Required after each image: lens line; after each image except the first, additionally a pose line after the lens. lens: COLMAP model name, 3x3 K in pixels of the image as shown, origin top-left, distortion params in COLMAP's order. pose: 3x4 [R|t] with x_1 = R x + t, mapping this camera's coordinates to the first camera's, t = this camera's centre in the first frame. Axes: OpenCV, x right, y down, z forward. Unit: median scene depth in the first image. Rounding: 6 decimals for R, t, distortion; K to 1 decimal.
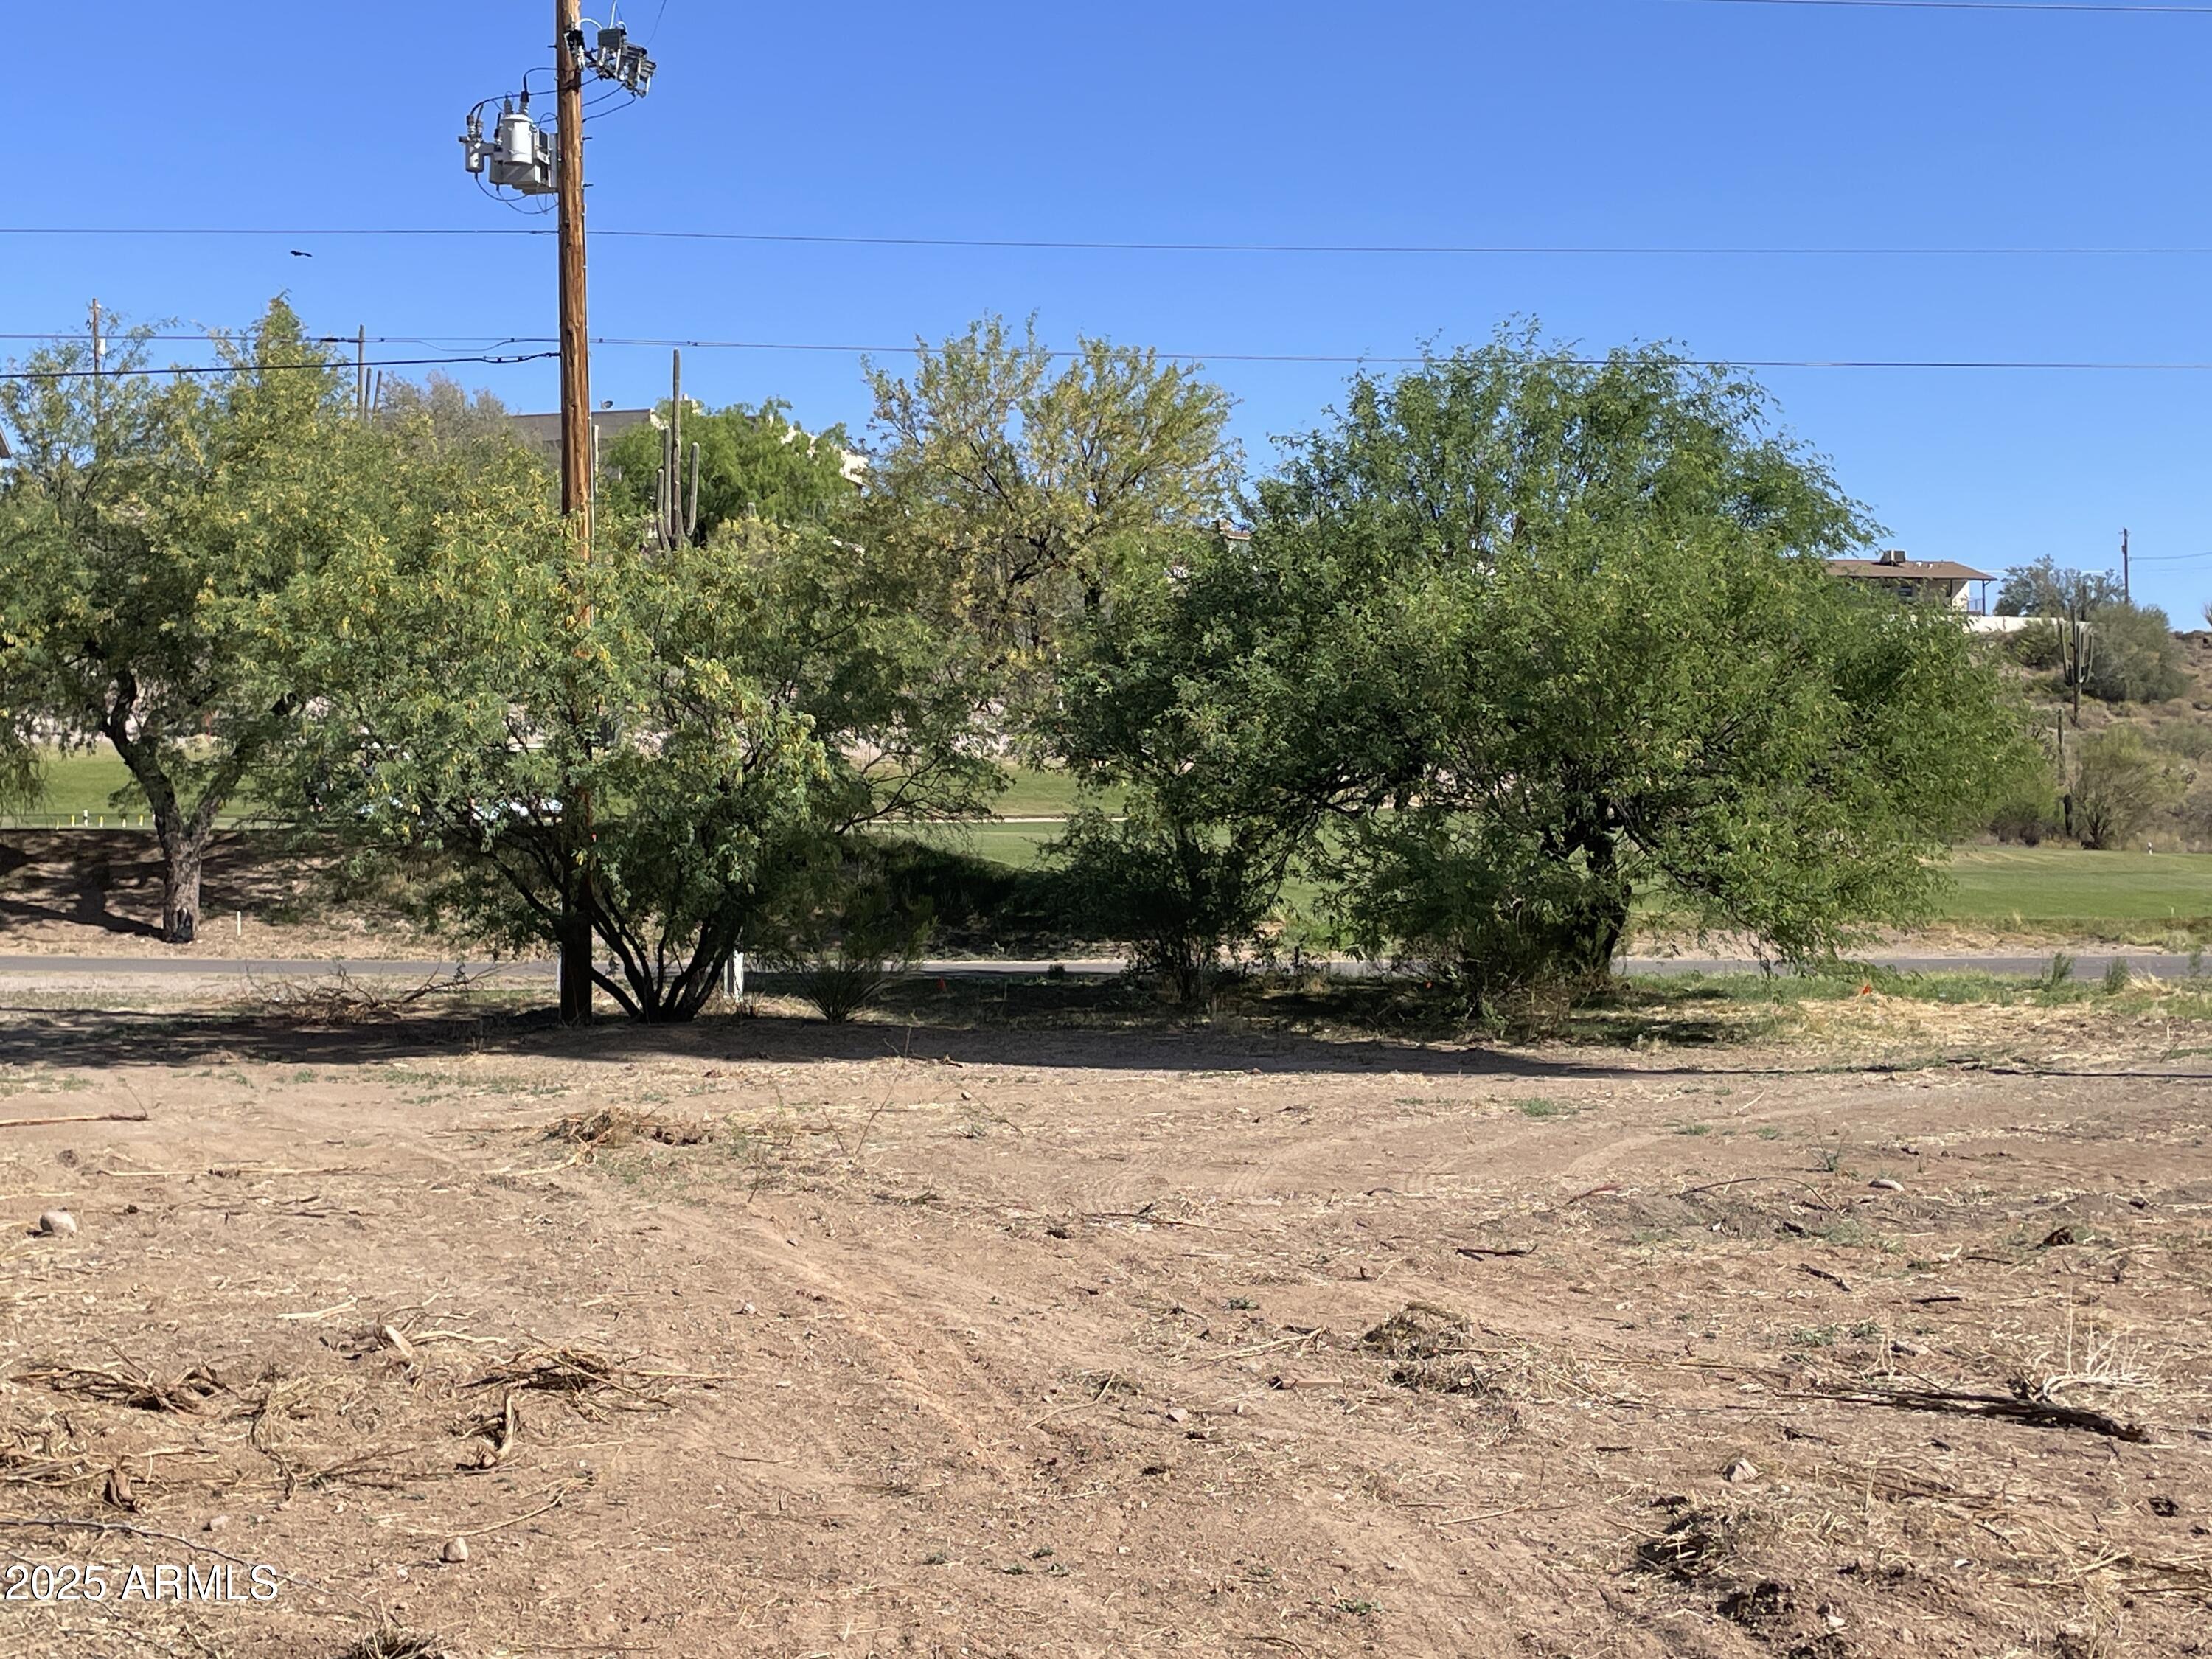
lens RADIAL K [[3013.3, 0, 1079.5], [0, 3013.3, 742.6], [0, 0, 1]] dist [0.033711, -0.026347]
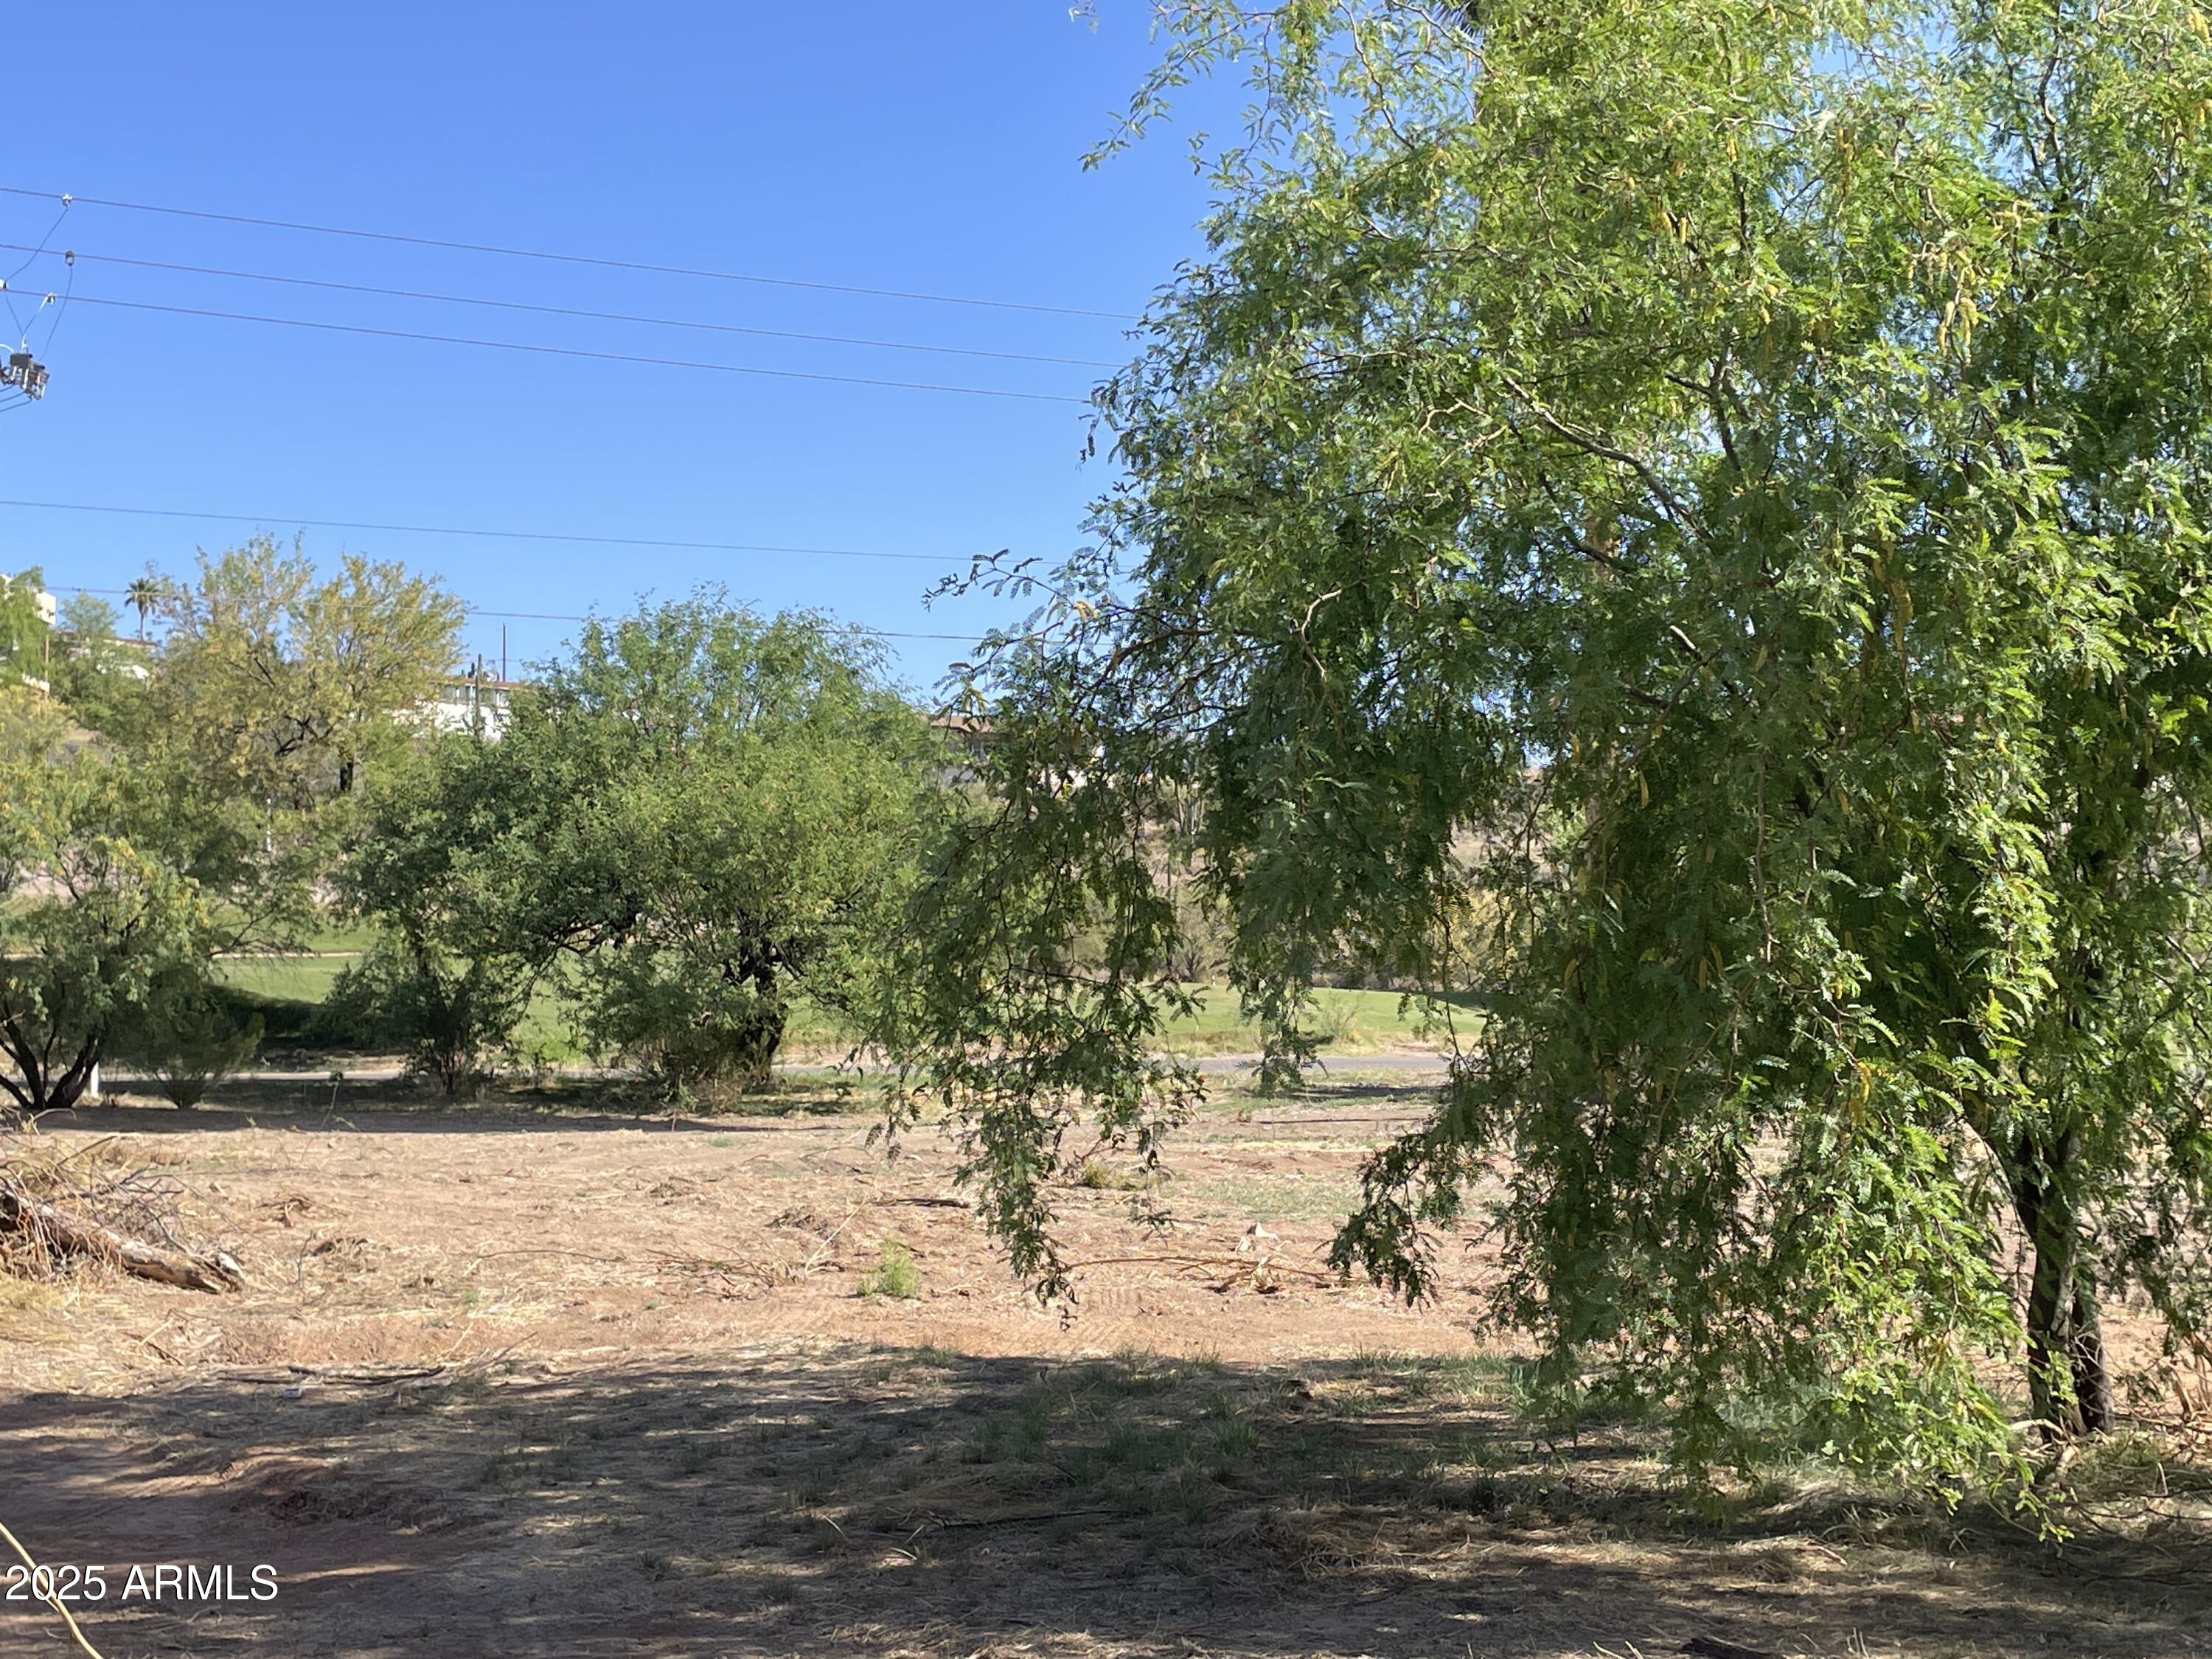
lens RADIAL K [[3013.3, 0, 1079.5], [0, 3013.3, 742.6], [0, 0, 1]] dist [0.033711, -0.026347]
pose [[0.963033, 0.021178, 0.268548, -0.060684], [-0.009023, 0.998881, -0.046416, -0.009289], [-0.269231, 0.042277, 0.962147, -0.365705]]
